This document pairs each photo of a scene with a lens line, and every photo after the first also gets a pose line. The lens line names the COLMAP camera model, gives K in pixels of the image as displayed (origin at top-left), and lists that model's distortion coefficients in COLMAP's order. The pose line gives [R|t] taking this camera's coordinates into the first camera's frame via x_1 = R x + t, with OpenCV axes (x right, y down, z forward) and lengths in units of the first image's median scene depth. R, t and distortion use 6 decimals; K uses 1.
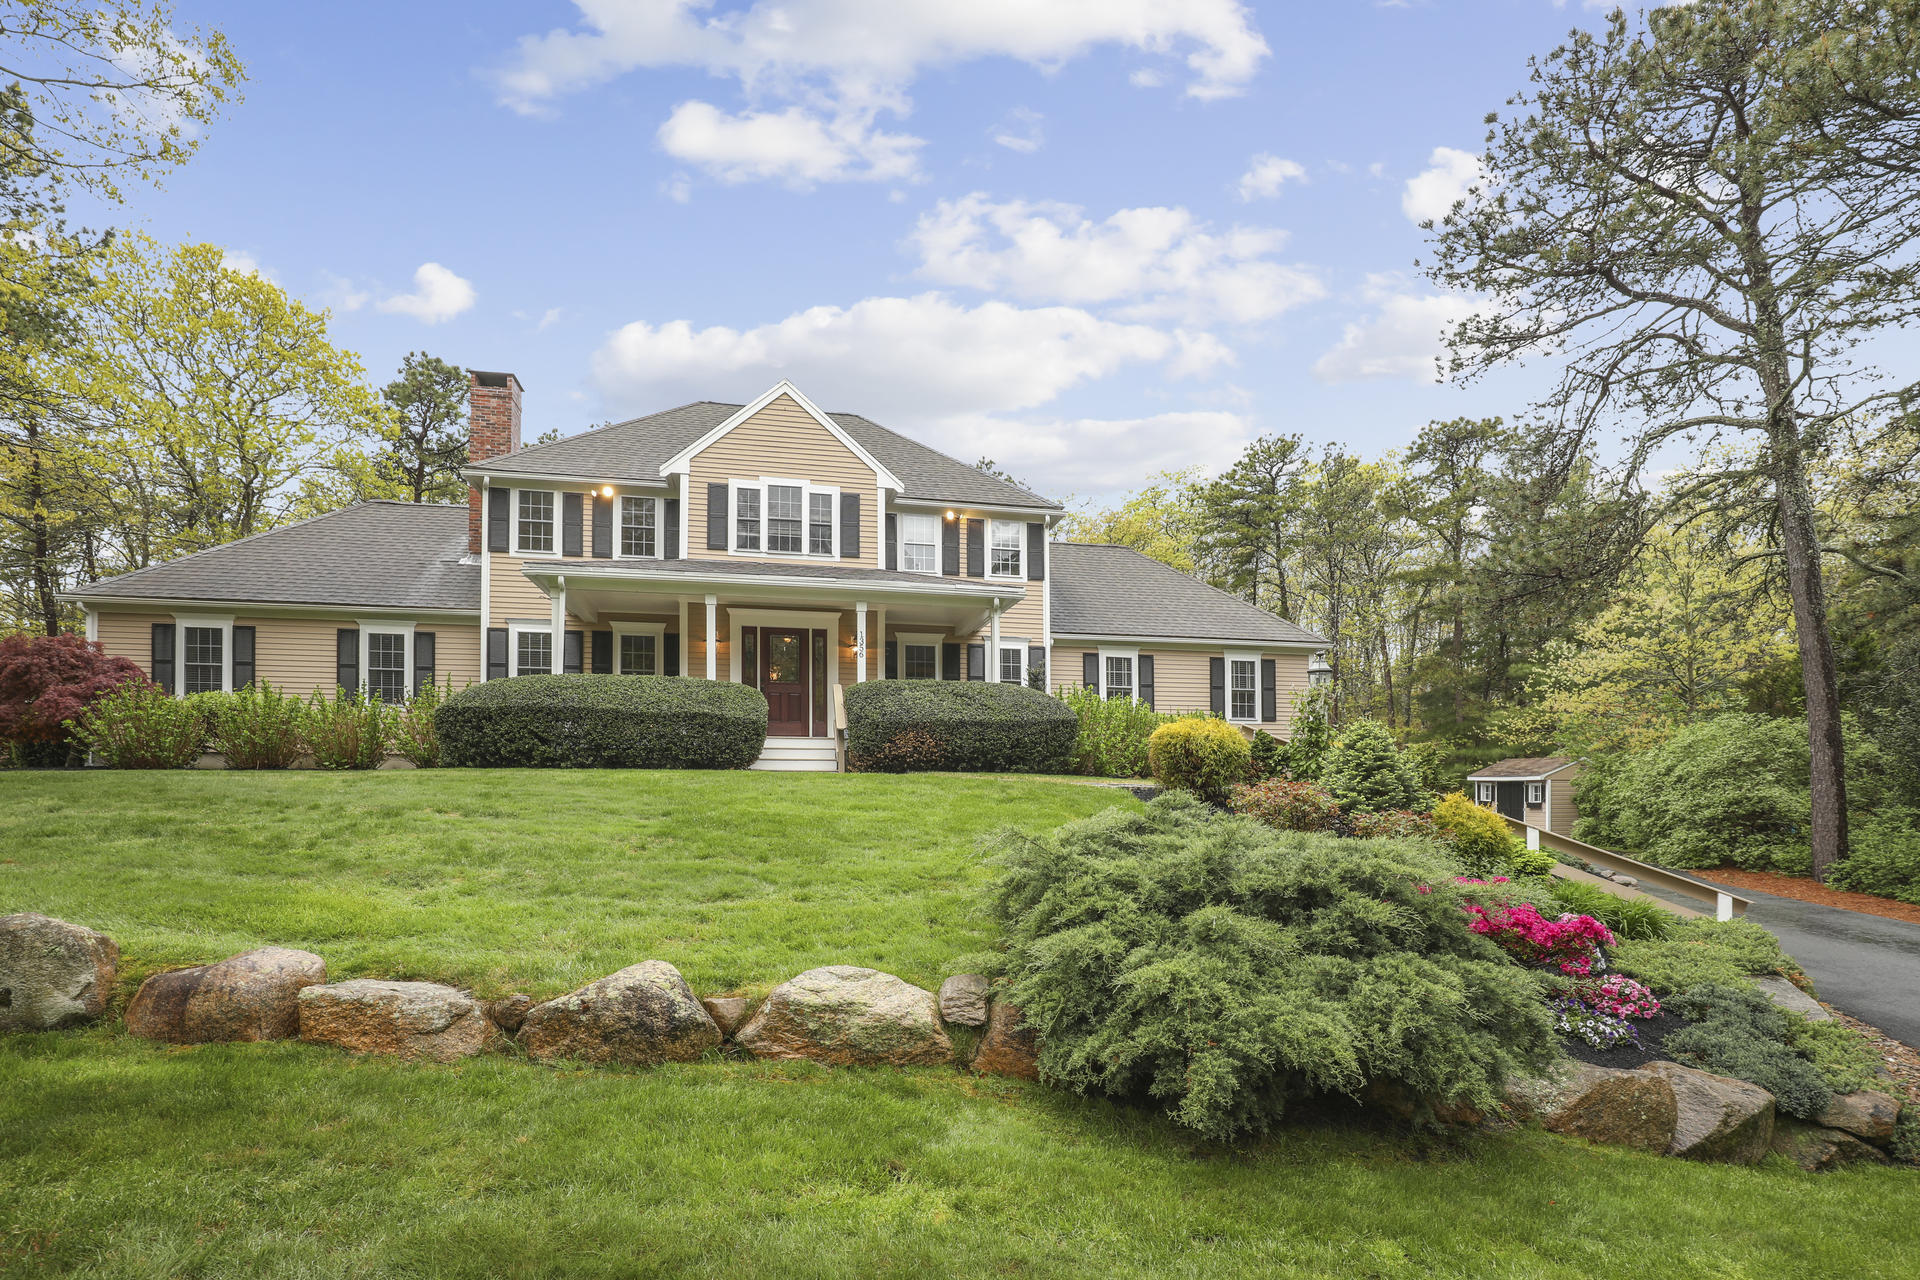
lens RADIAL K [[897.1, 0, 933.7], [0, 897.1, 735.0], [0, 0, 1]] dist [-0.023623, 0.004013]
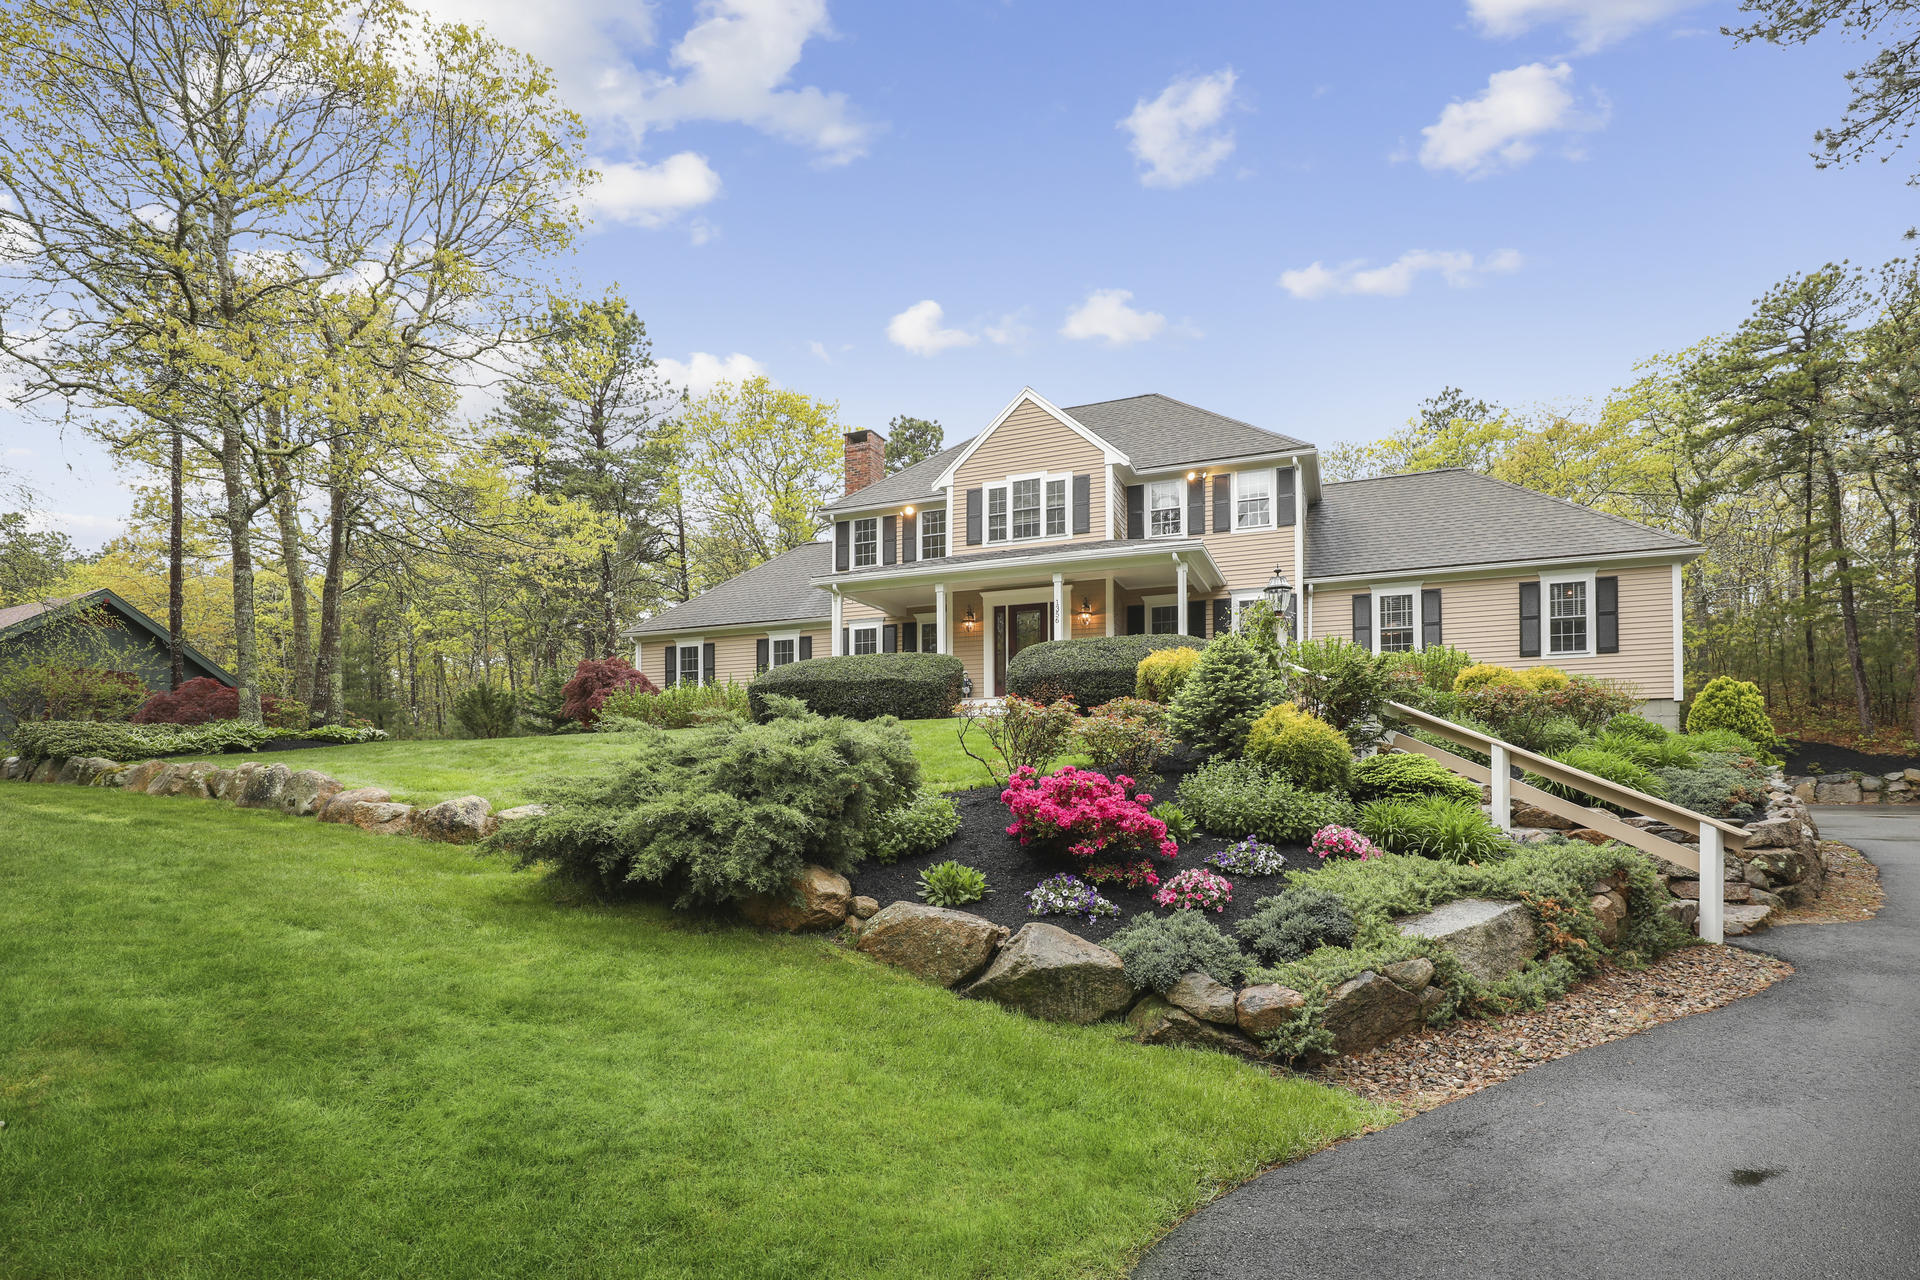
lens RADIAL K [[897.1, 0, 1007.3], [0, 897.1, 728.6], [0, 0, 1]] dist [-0.023623, 0.004013]
pose [[0.835051, -0.034655, -0.549080, 0.428045], [0.037885, 0.999267, -0.005452, 0.044012], [0.548867, -0.016250, 0.835752, 0.025256]]
